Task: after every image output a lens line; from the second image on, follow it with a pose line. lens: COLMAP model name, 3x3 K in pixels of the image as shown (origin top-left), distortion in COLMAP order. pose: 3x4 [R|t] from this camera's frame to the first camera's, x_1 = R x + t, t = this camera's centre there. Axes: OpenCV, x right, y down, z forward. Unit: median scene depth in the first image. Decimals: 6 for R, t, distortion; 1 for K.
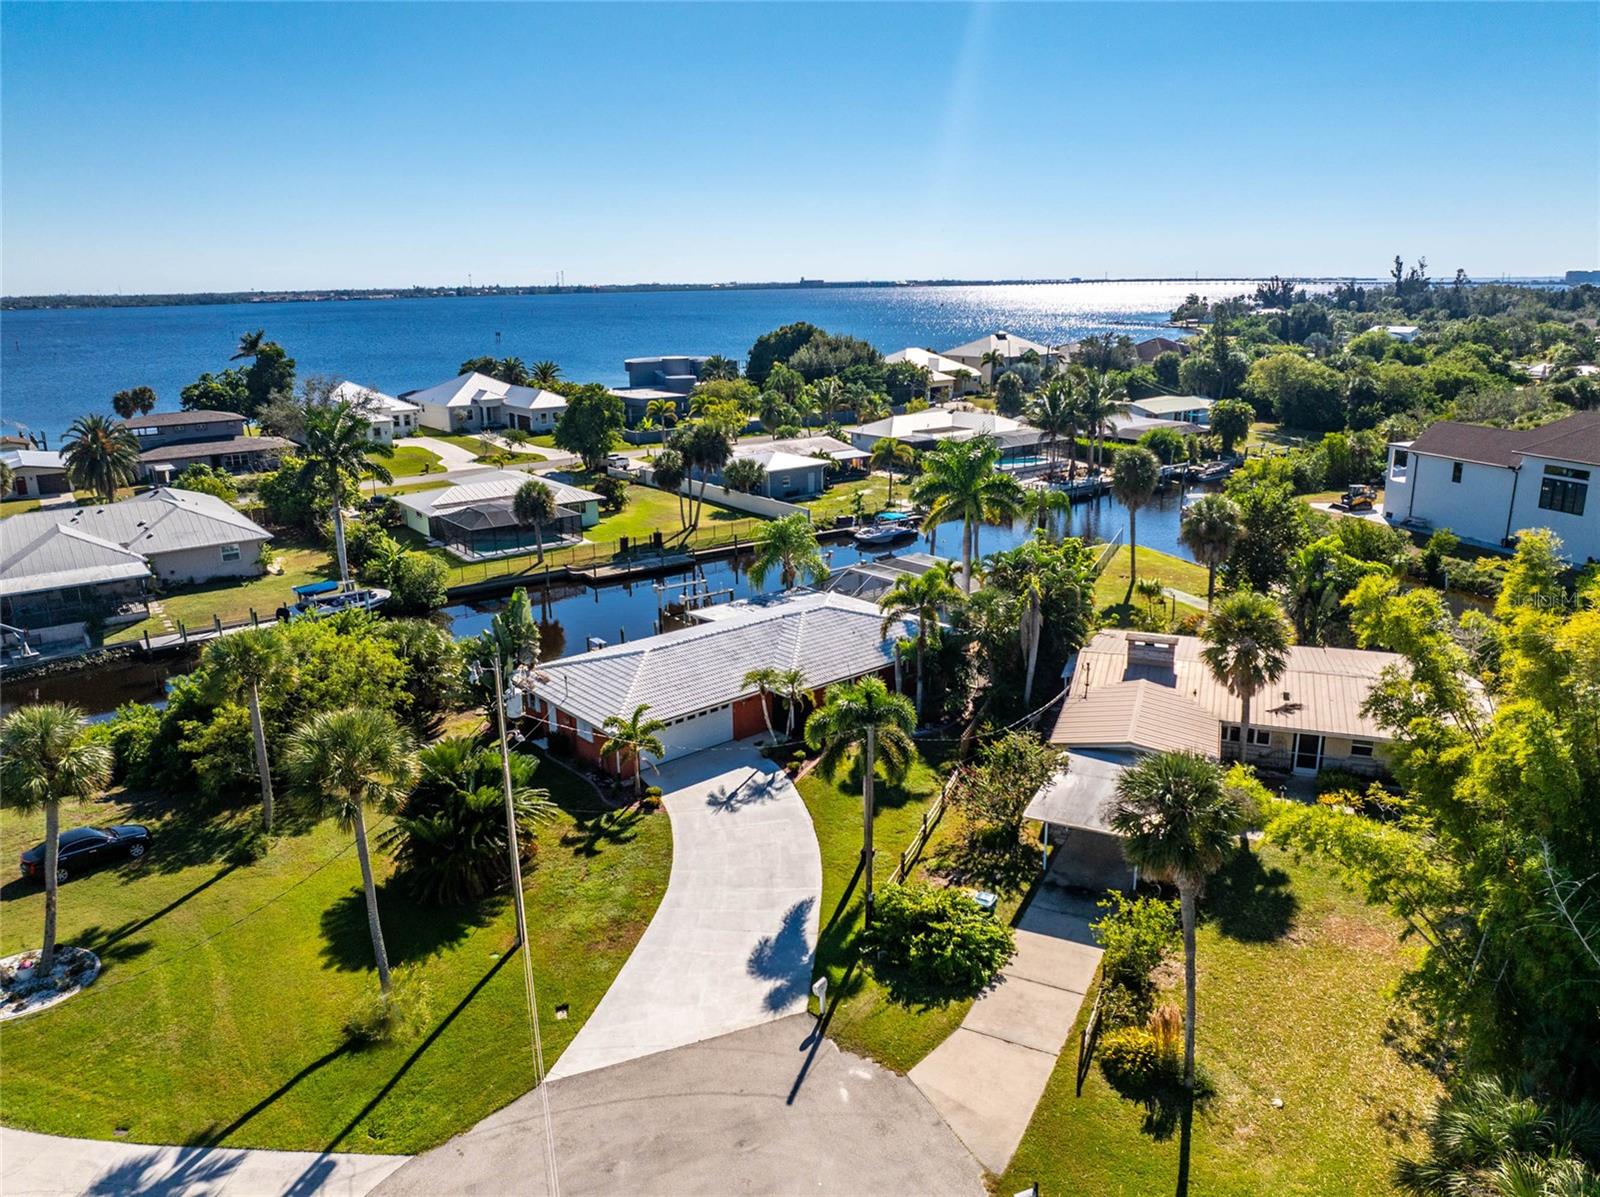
lens RADIAL K [[1118.9, 0, 800.0], [0, 1118.9, 598.5], [0, 0, 1]] dist [-0.034760, 0.000073]
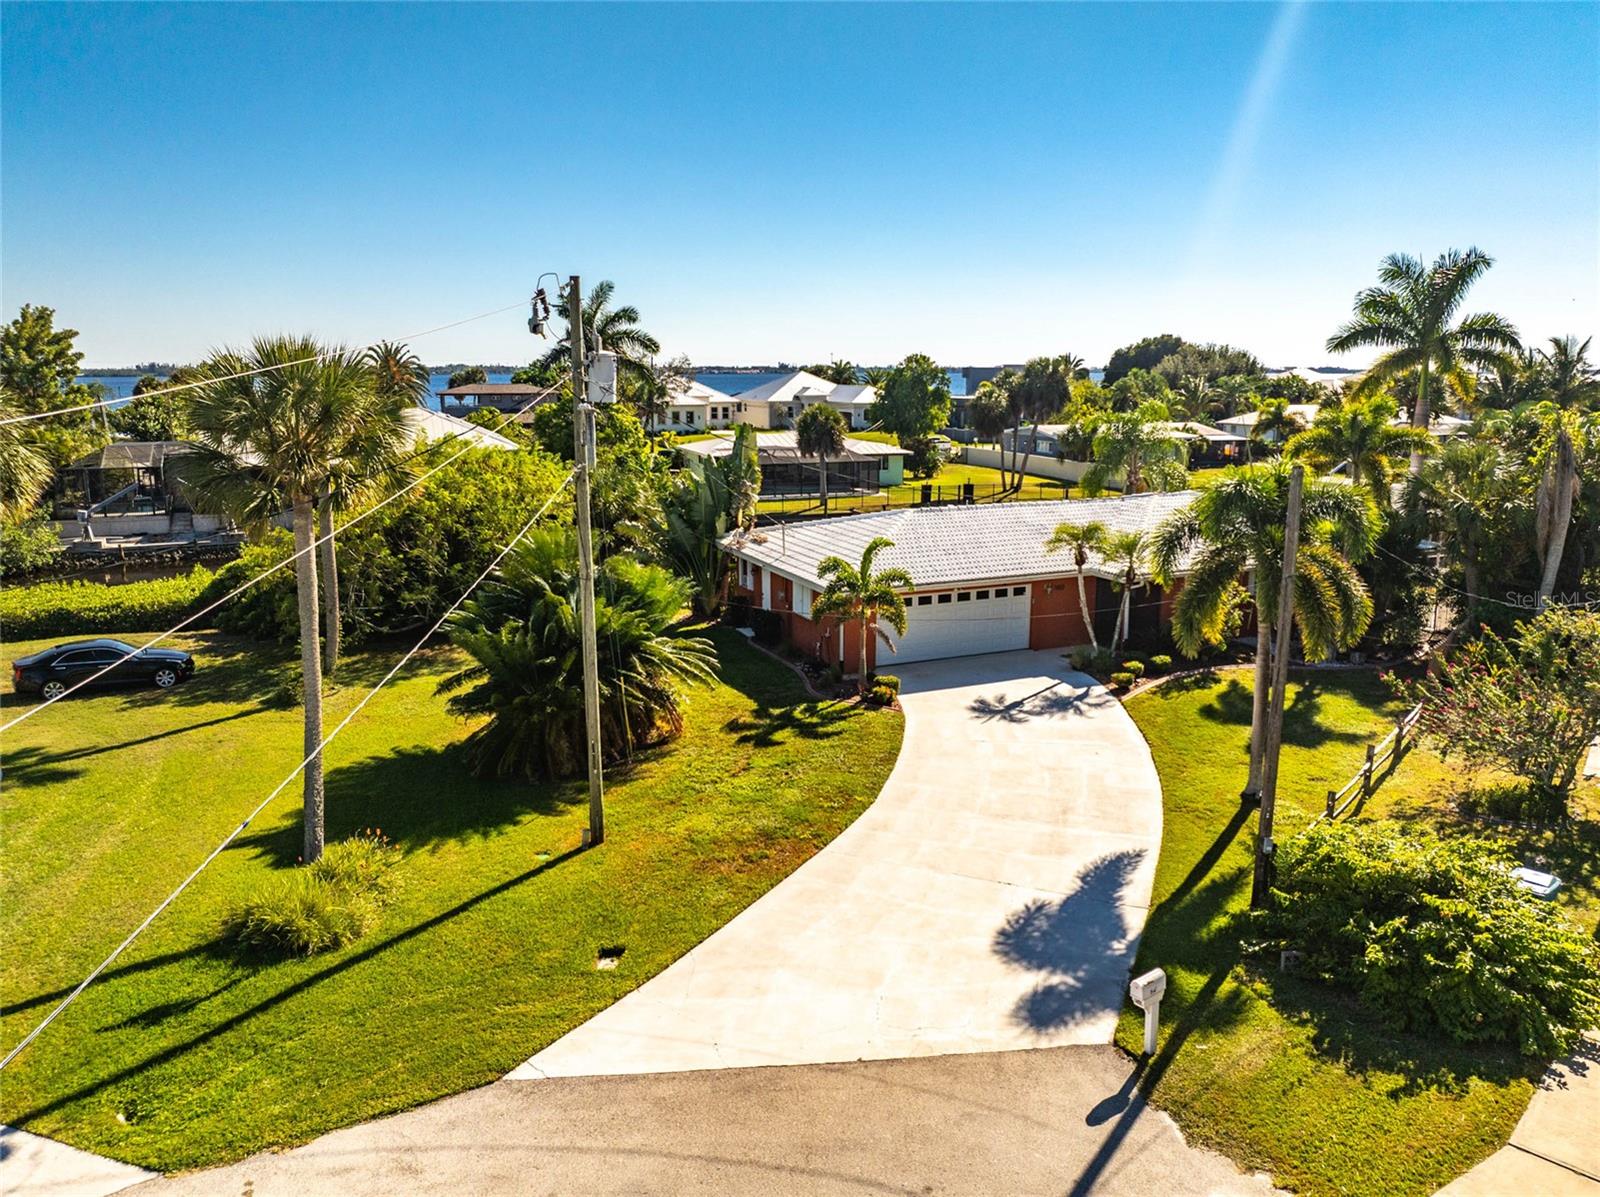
lens RADIAL K [[1141.2, 0, 807.9], [0, 1141.2, 597.8], [0, 0, 1]] dist [-0.032465, -0.000209]
pose [[0.955594, 0.069805, -0.286298, 0.005832], [-0.091152, 0.993911, -0.061909, 0.193012], [0.280233, 0.085256, 0.956138, 0.430626]]
